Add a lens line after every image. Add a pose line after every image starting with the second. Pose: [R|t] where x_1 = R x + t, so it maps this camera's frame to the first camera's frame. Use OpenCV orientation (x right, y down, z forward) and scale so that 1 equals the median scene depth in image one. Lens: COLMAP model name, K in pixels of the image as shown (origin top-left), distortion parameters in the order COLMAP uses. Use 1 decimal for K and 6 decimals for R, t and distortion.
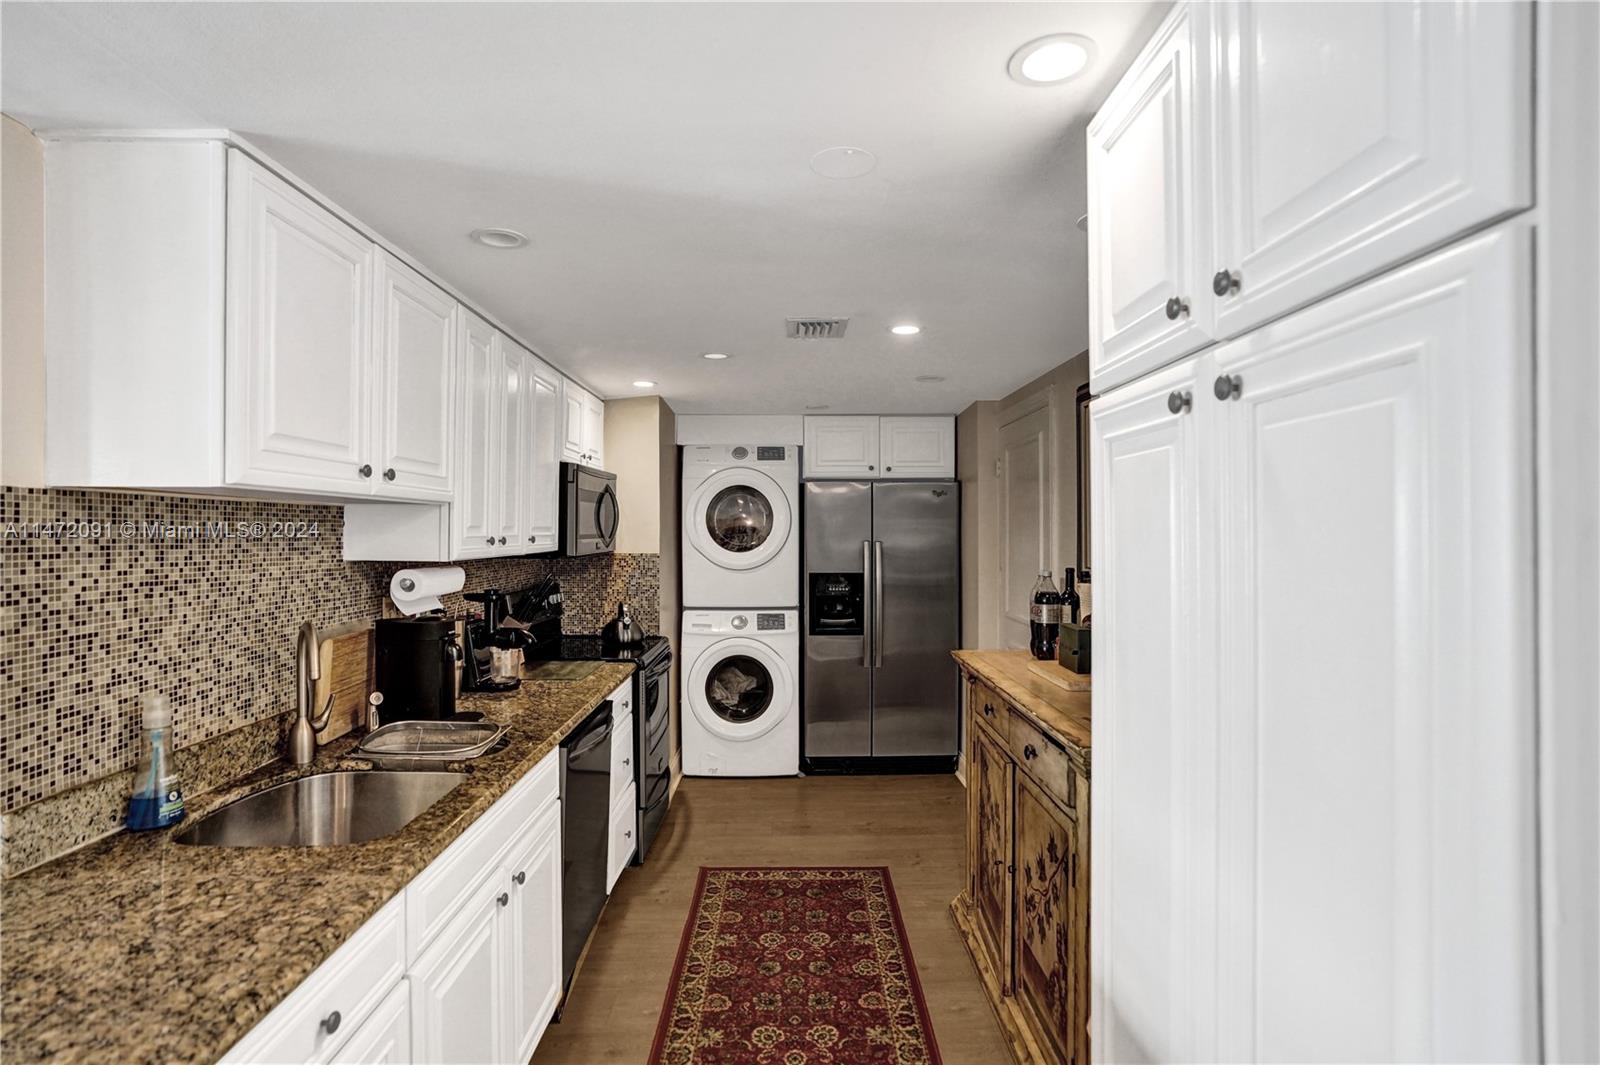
lens RADIAL K [[762.6, 0, 794.6], [0, 762.6, 531.8], [0, 0, 1]] dist [-0.050906, 0.023674]
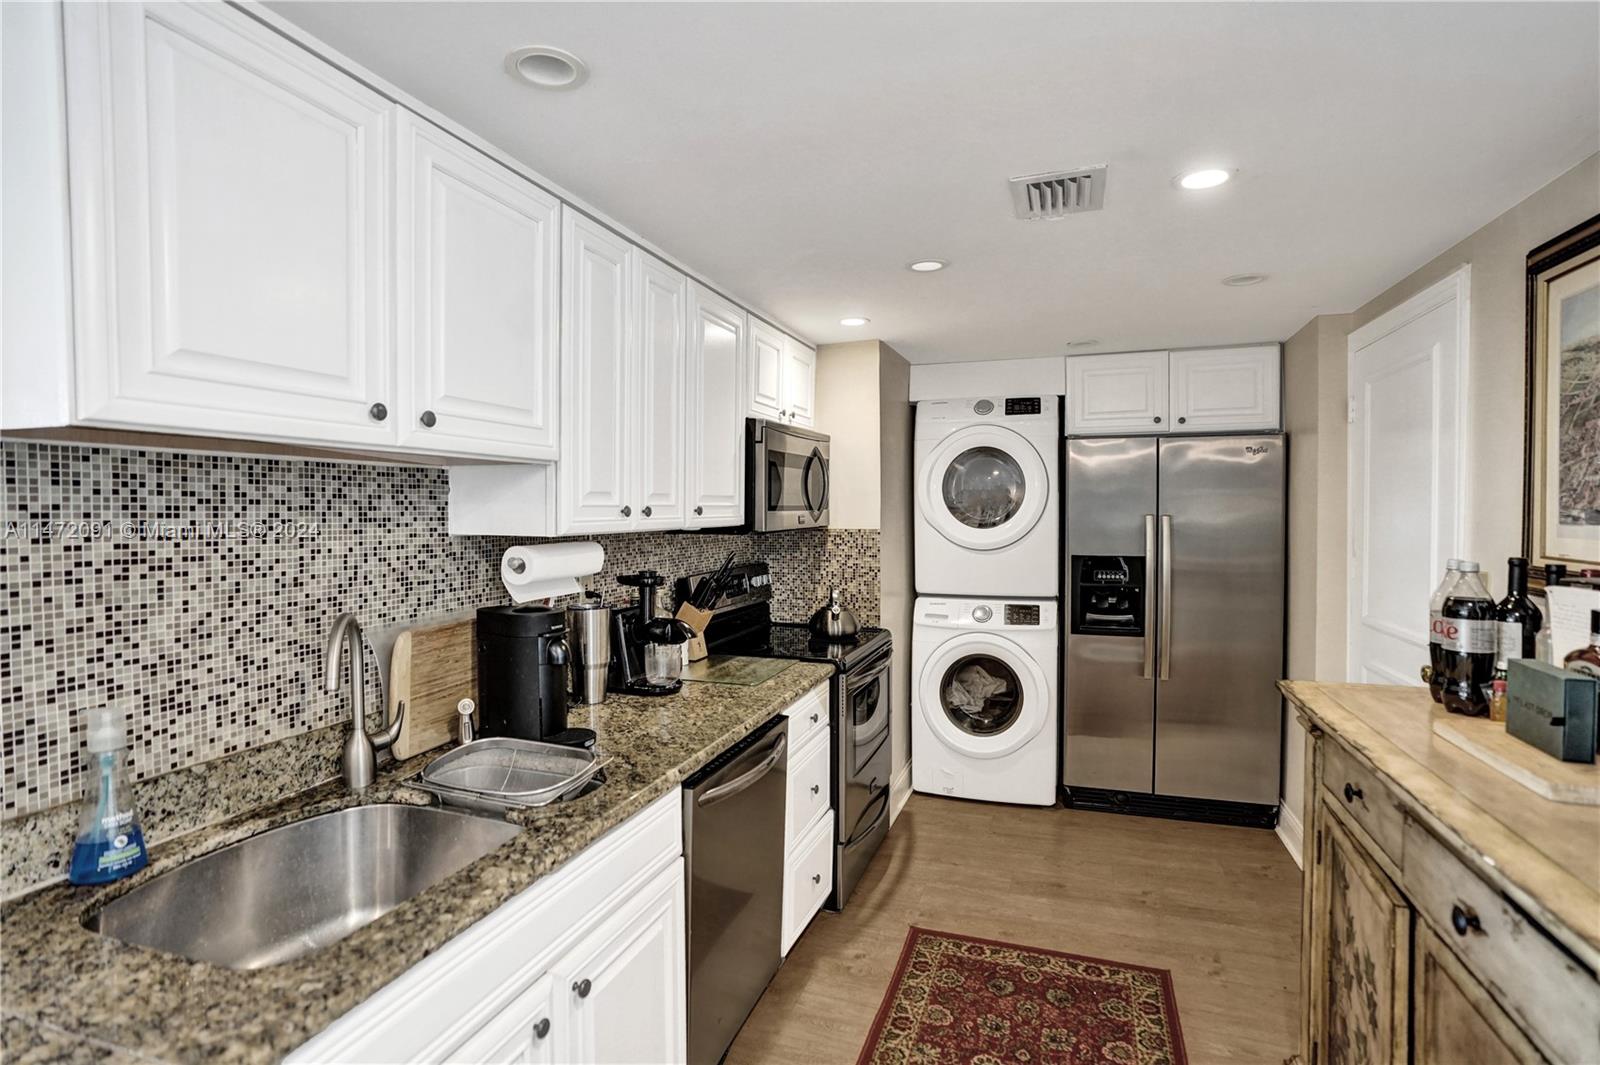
lens RADIAL K [[762.6, 0, 809.1], [0, 762.6, 527.4], [0, 0, 1]] dist [-0.050906, 0.023674]
pose [[0.942021, 0.005529, -0.335508, 0.050657], [0.002687, 0.999708, 0.024020, 0.010521], [0.335543, -0.023529, 0.941731, 0.323175]]
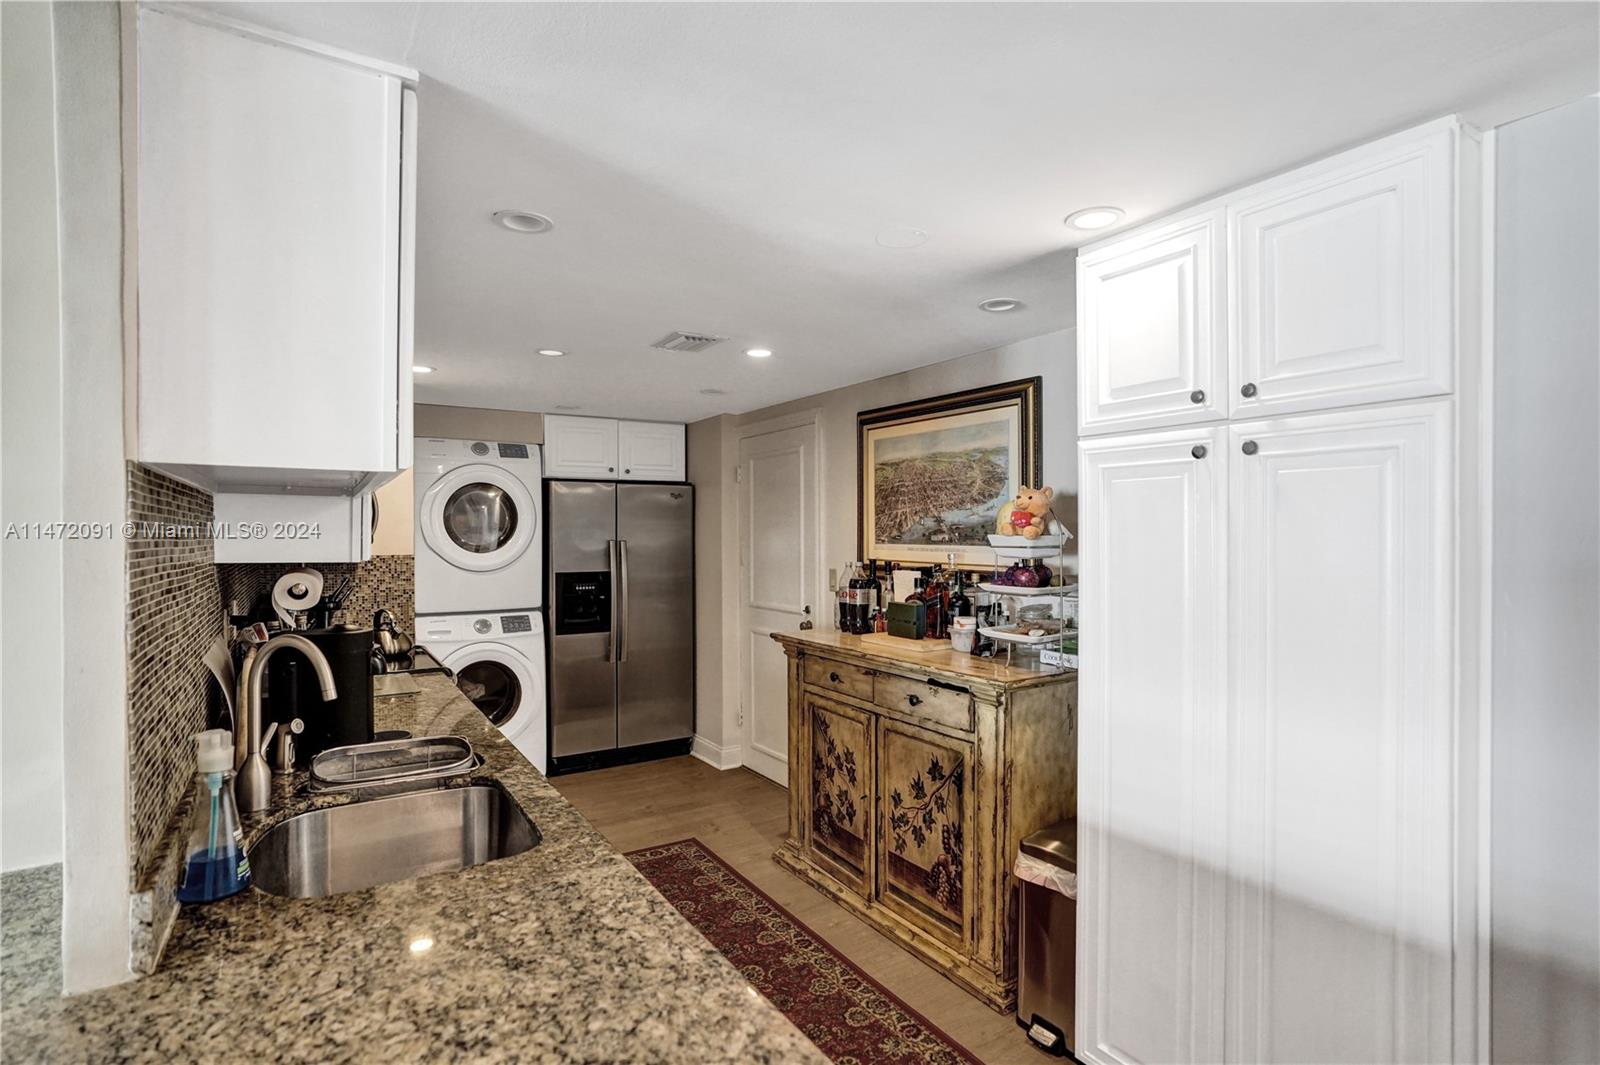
lens RADIAL K [[762.6, 0, 774.3], [0, 762.6, 538.4], [0, 0, 1]] dist [-0.050906, 0.023674]
pose [[0.859960, -0.003492, 0.510349, -0.462762], [0.000182, 0.999979, 0.006536, 0.005482], [-0.510361, -0.005528, 0.859943, 0.005792]]
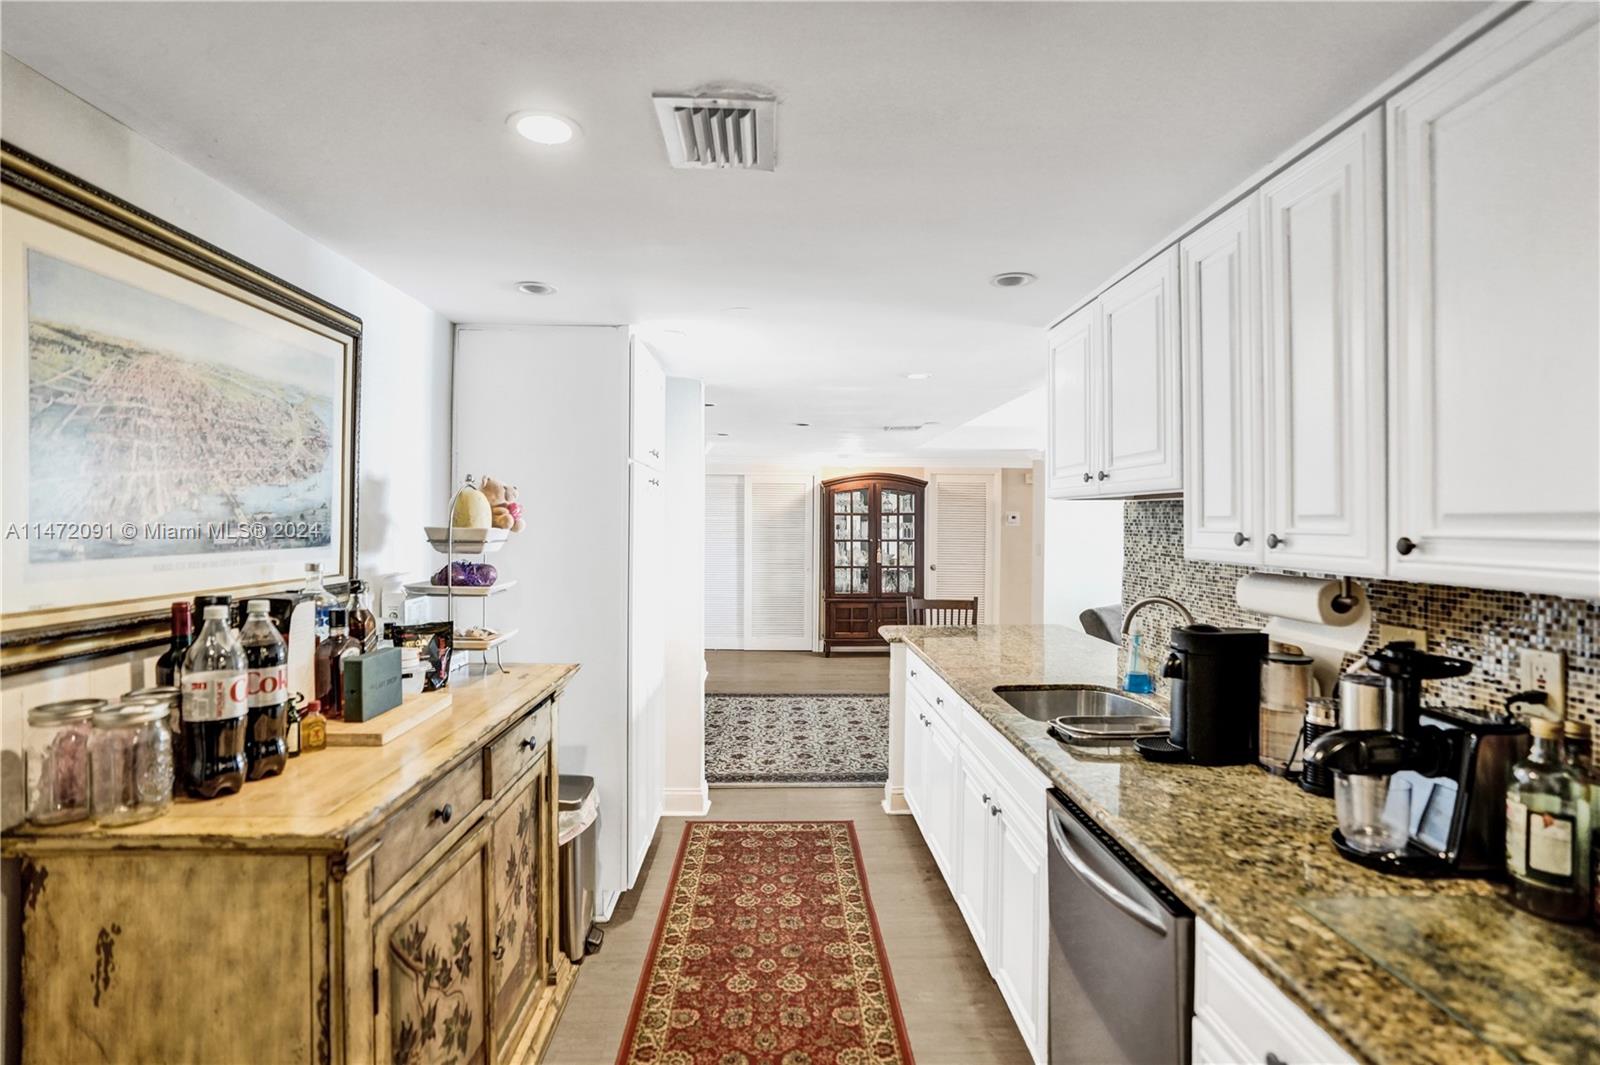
lens RADIAL K [[762.6, 0, 809.3], [0, 762.6, 505.5], [0, 0, 1]] dist [-0.050906, 0.023674]
pose [[-0.999096, -0.003227, -0.042384, -0.010012], [-0.002423, 0.999817, -0.019000, -0.003583], [0.042438, -0.018880, -0.998921, 1.680723]]
